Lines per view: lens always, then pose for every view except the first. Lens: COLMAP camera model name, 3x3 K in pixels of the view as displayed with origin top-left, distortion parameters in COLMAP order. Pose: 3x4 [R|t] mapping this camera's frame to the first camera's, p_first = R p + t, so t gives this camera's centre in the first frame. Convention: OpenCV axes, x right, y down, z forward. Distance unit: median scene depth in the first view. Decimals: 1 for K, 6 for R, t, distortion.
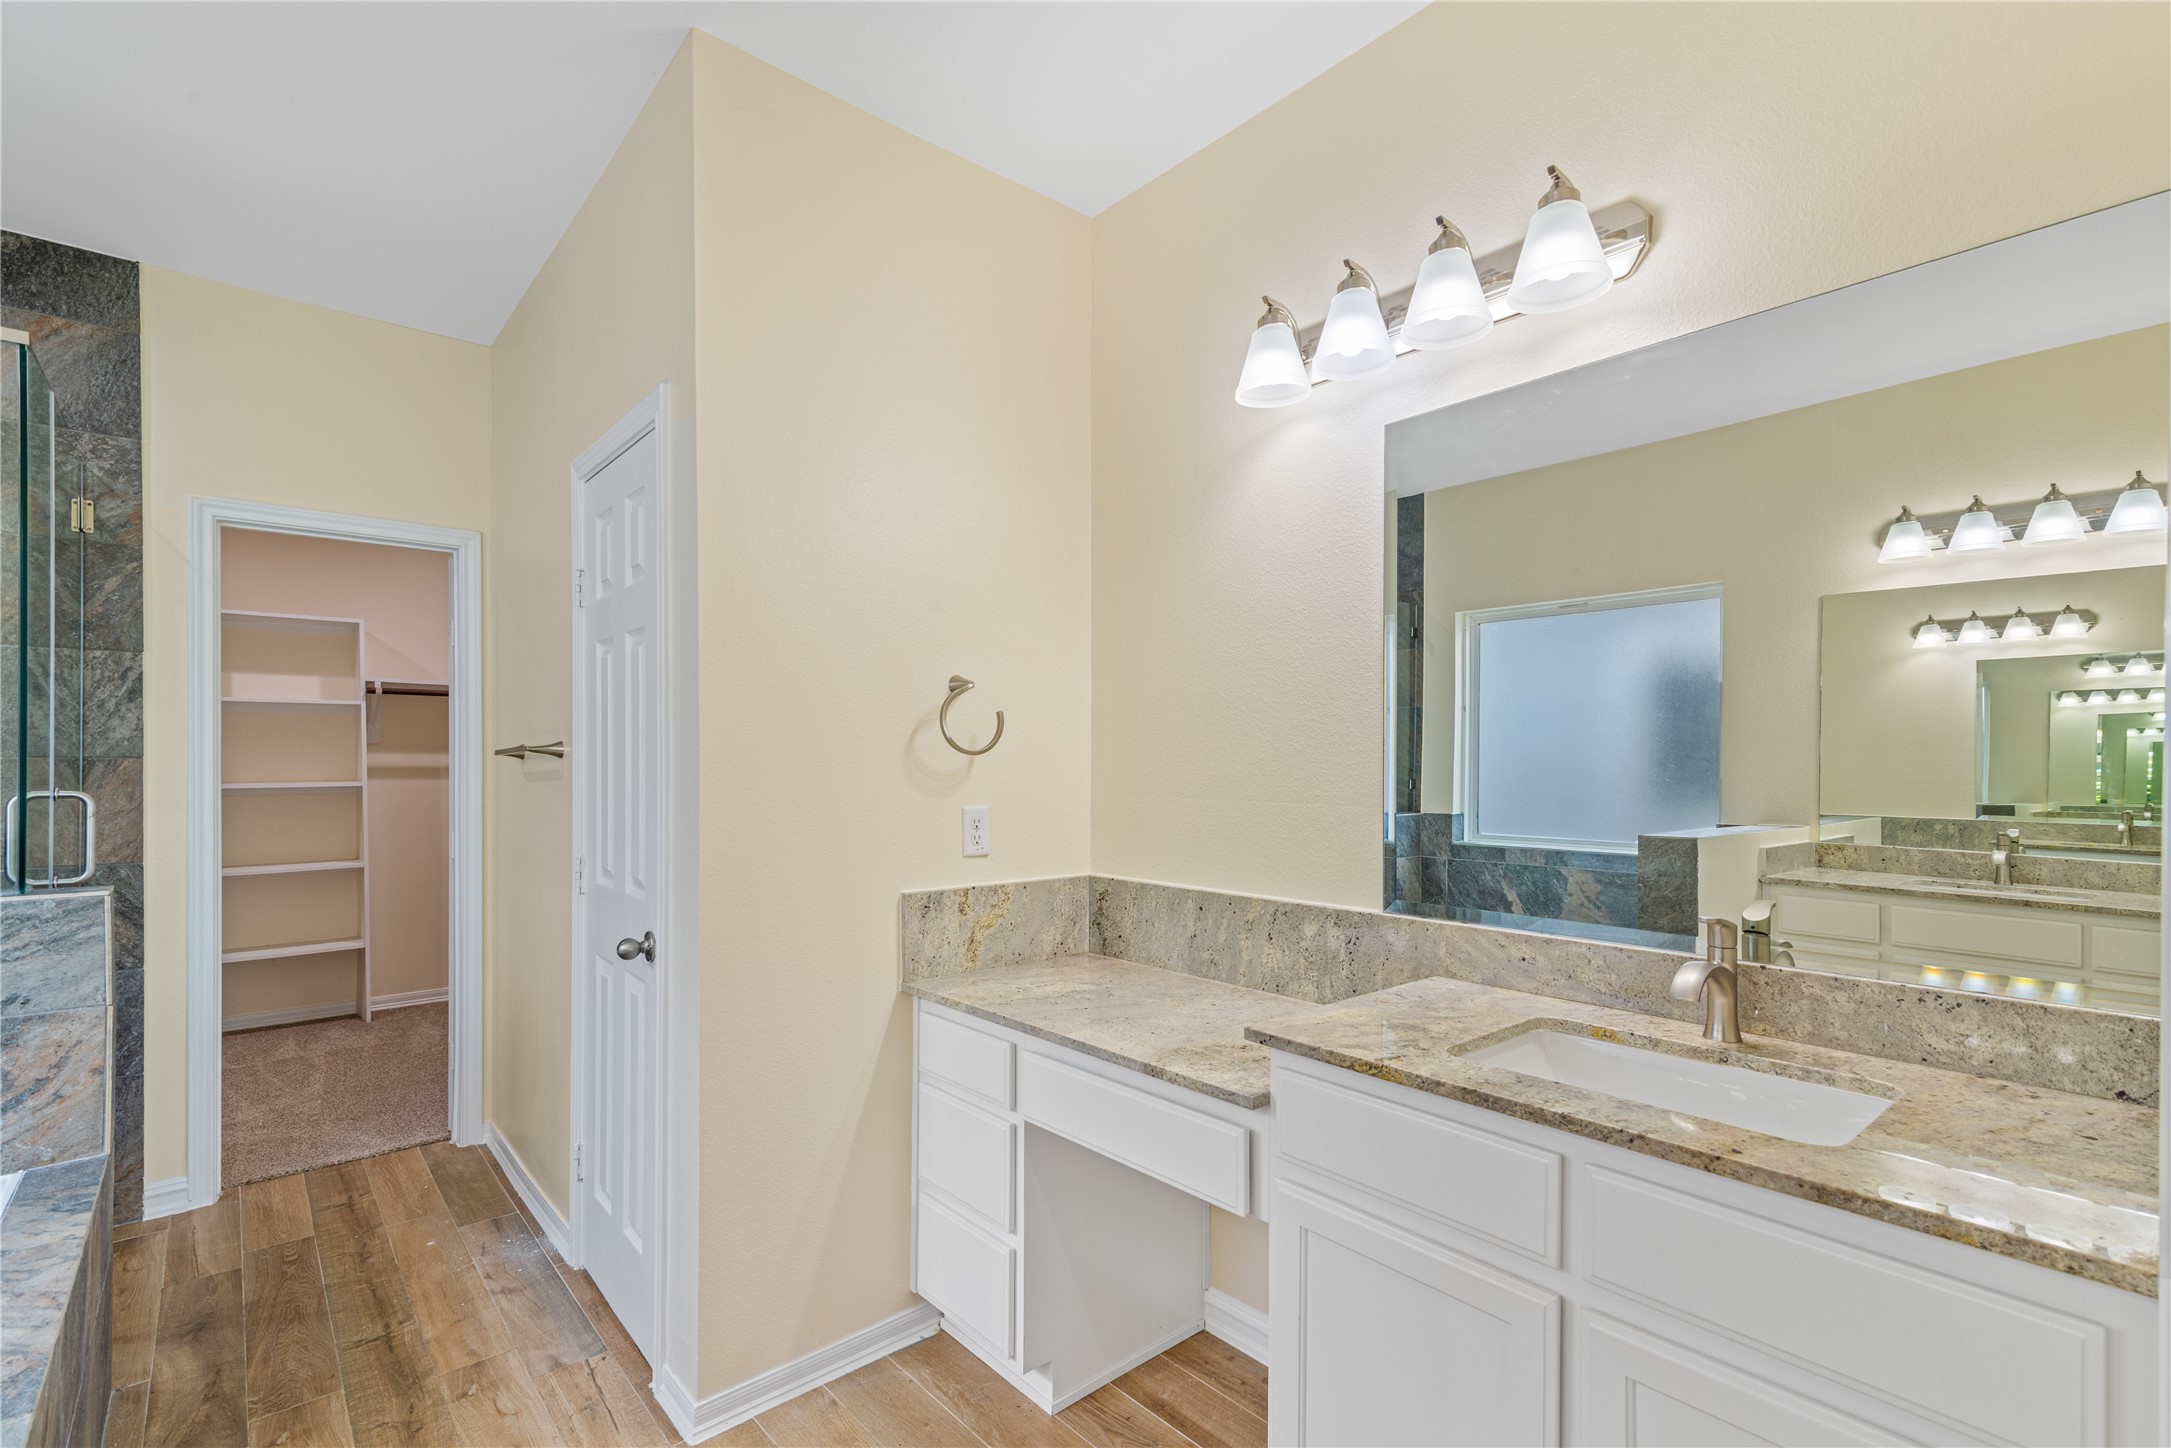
lens RADIAL K [[1001.6, 0, 1093.6], [0, 1001.6, 765.0], [0, 0, 1]] dist [0.004503, 0.000433]
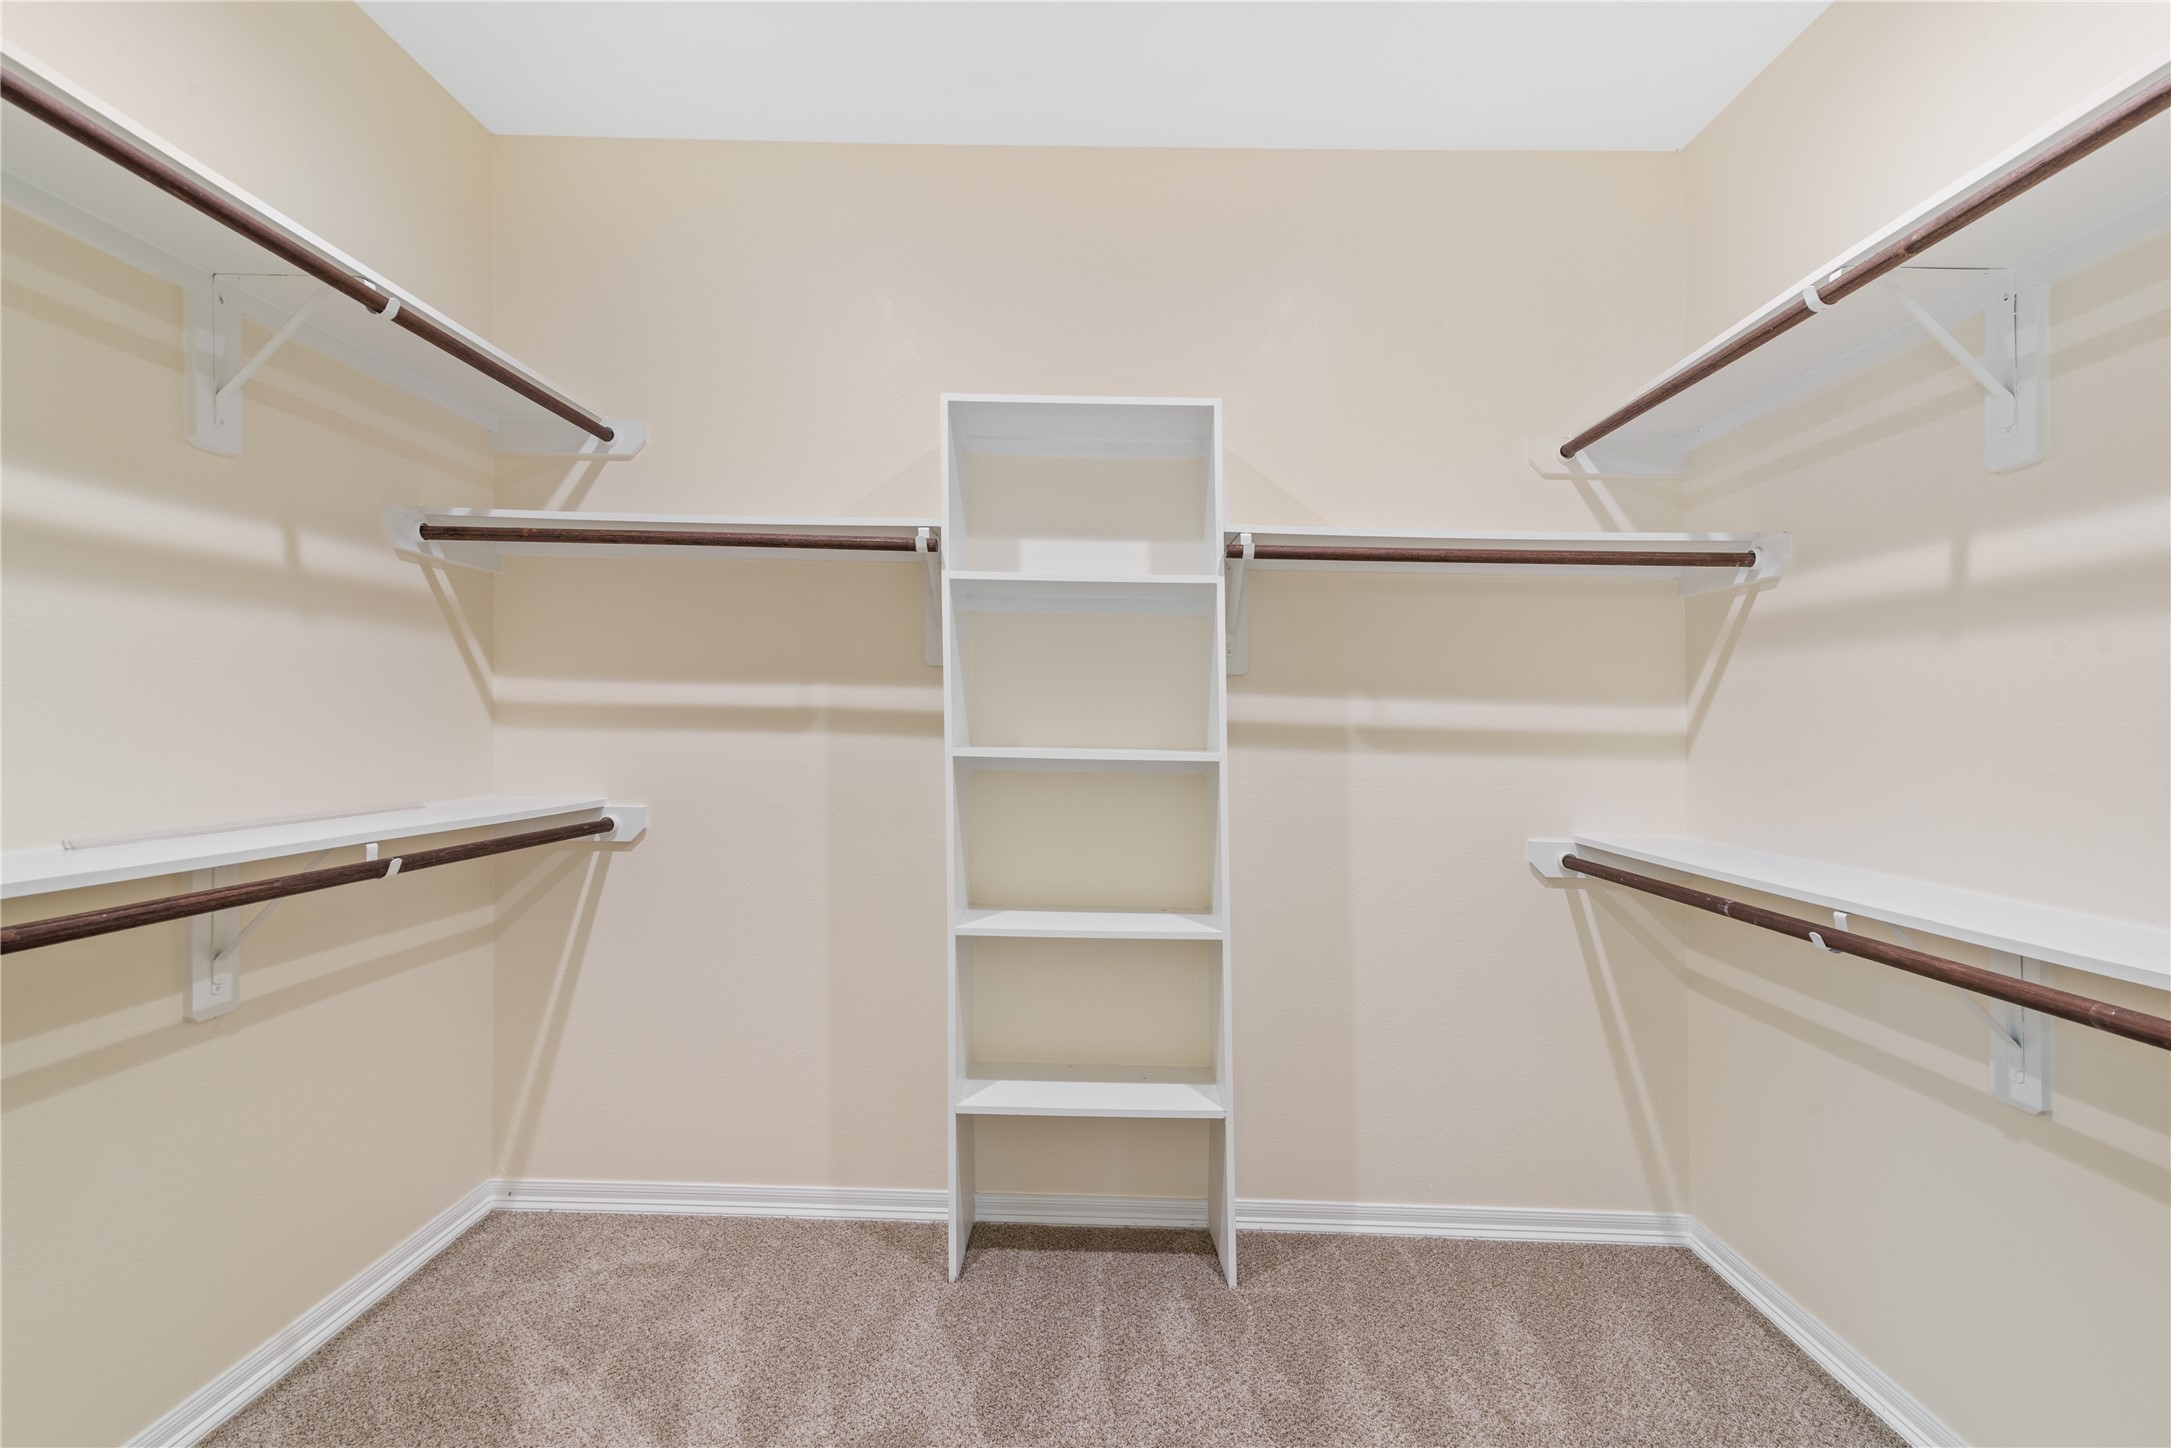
lens RADIAL K [[988.1, 0, 1079.7], [0, 988.1, 746.0], [0, 0, 1]] dist [0.011713, 0.000228]
pose [[0.744878, -0.009944, -0.667127, -0.780226], [-0.000588, 0.999879, -0.015560, 0.035235], [0.667200, 0.011983, 0.744782, 1.021163]]
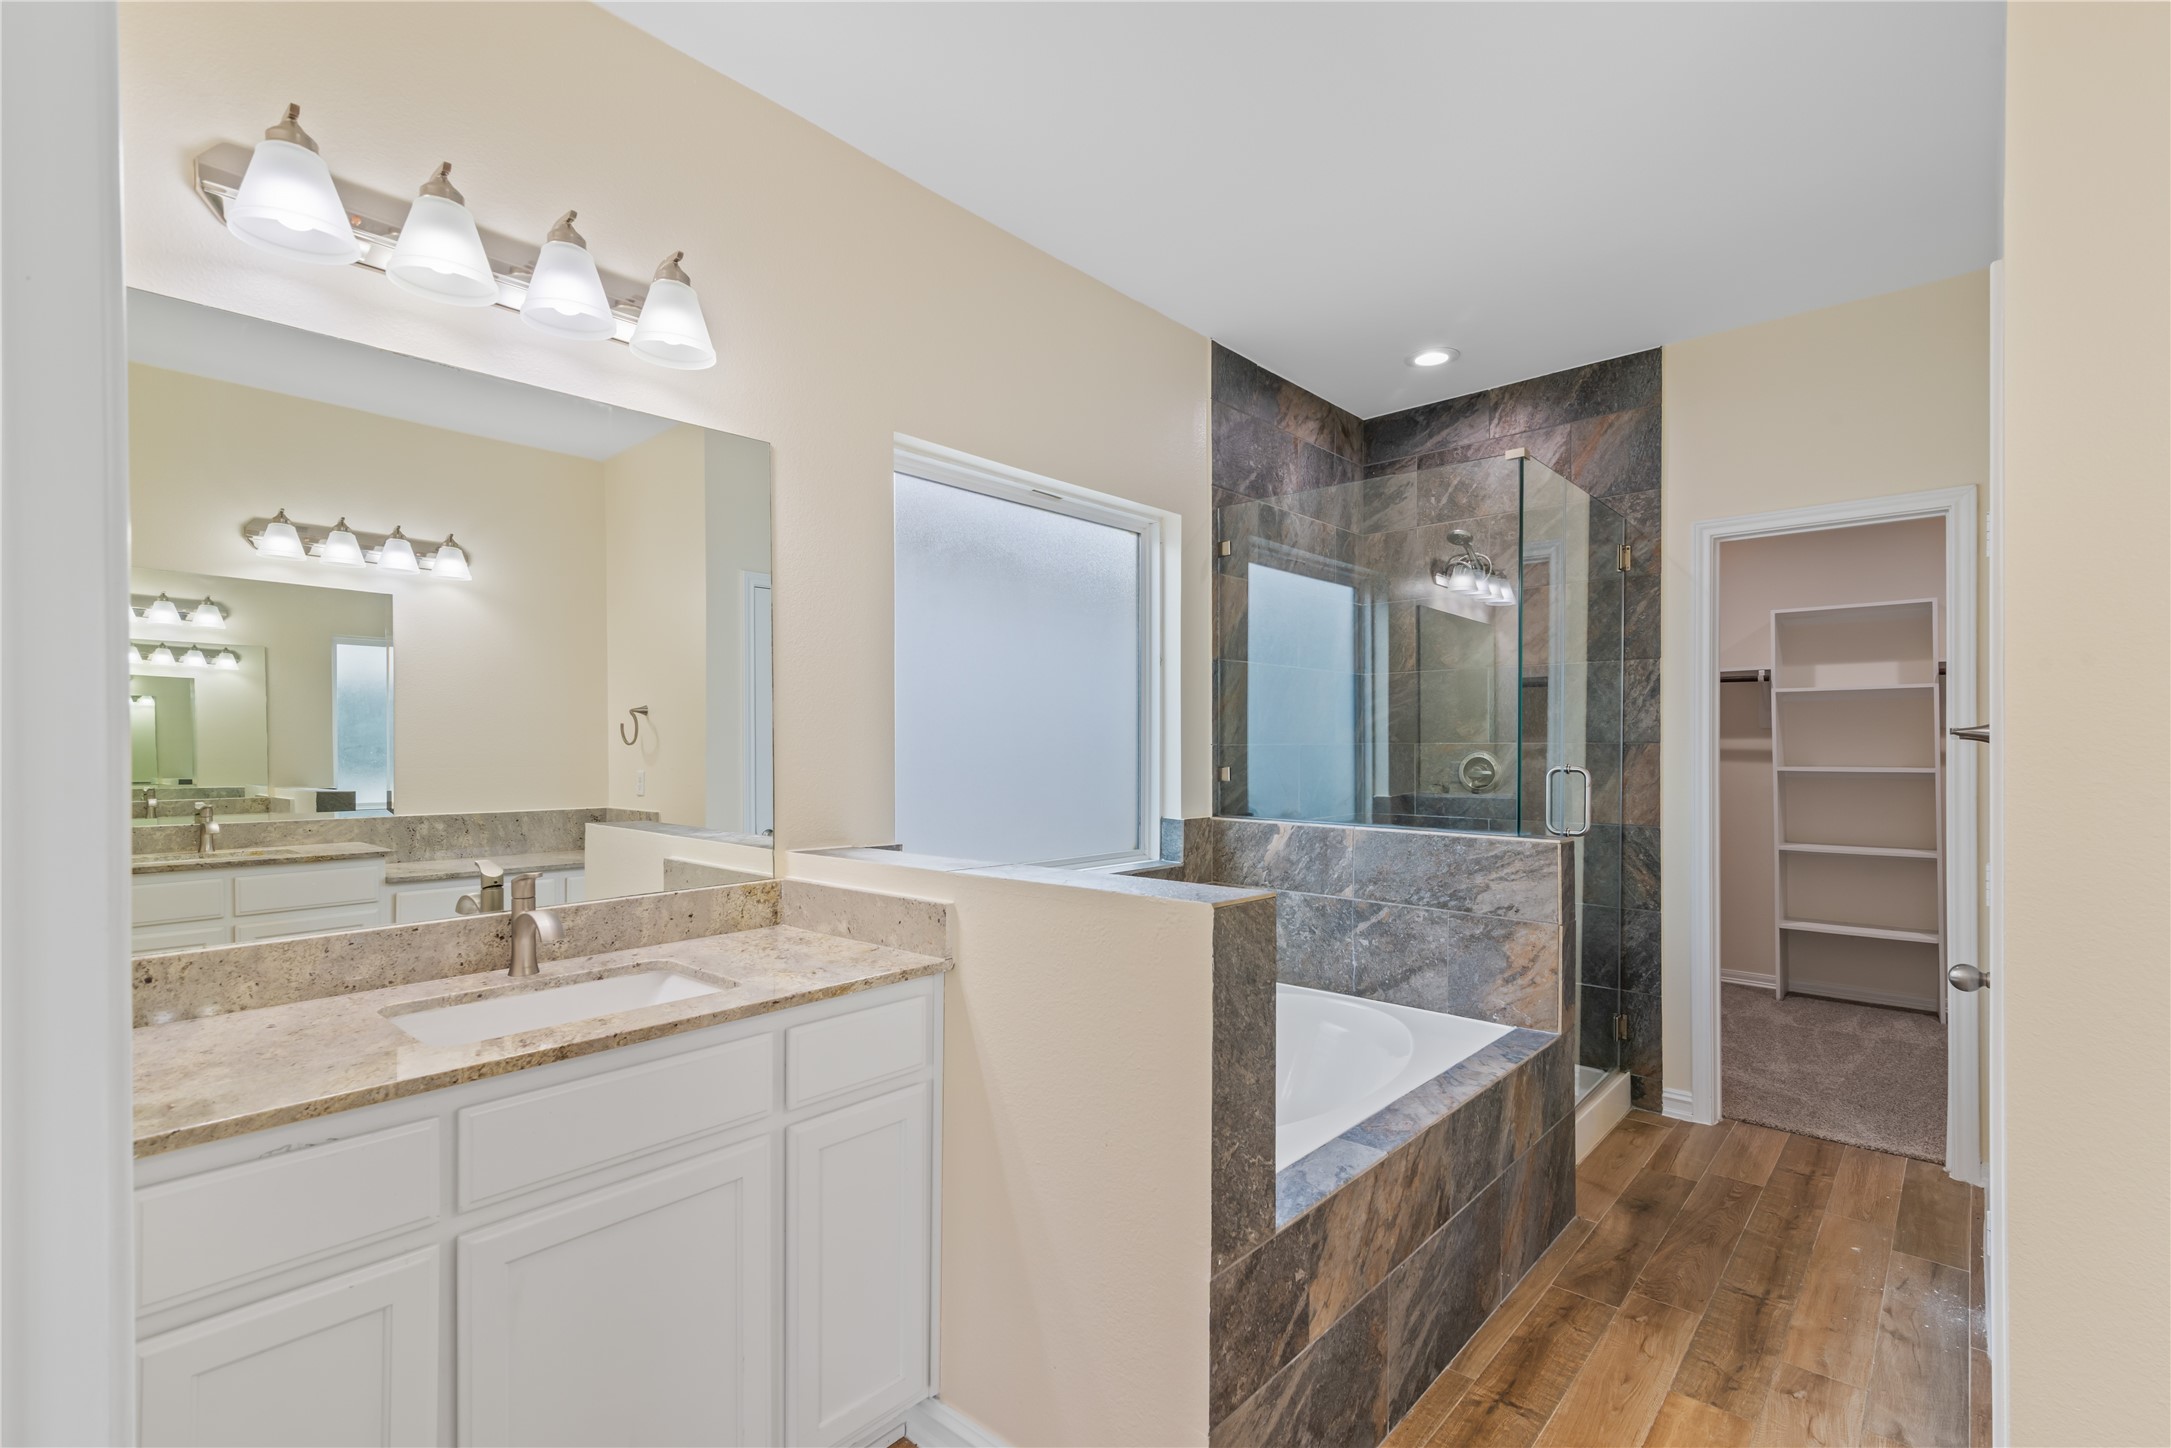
lens RADIAL K [[988.1, 0, 1079.7], [0, 988.1, 746.0], [0, 0, 1]] dist [0.011713, 0.000228]
pose [[0.104663, 0.002934, -0.994503, 0.206721], [-0.008000, 0.999966, 0.002108, 0.000010], [0.994476, 0.007735, 0.104683, 0.158177]]
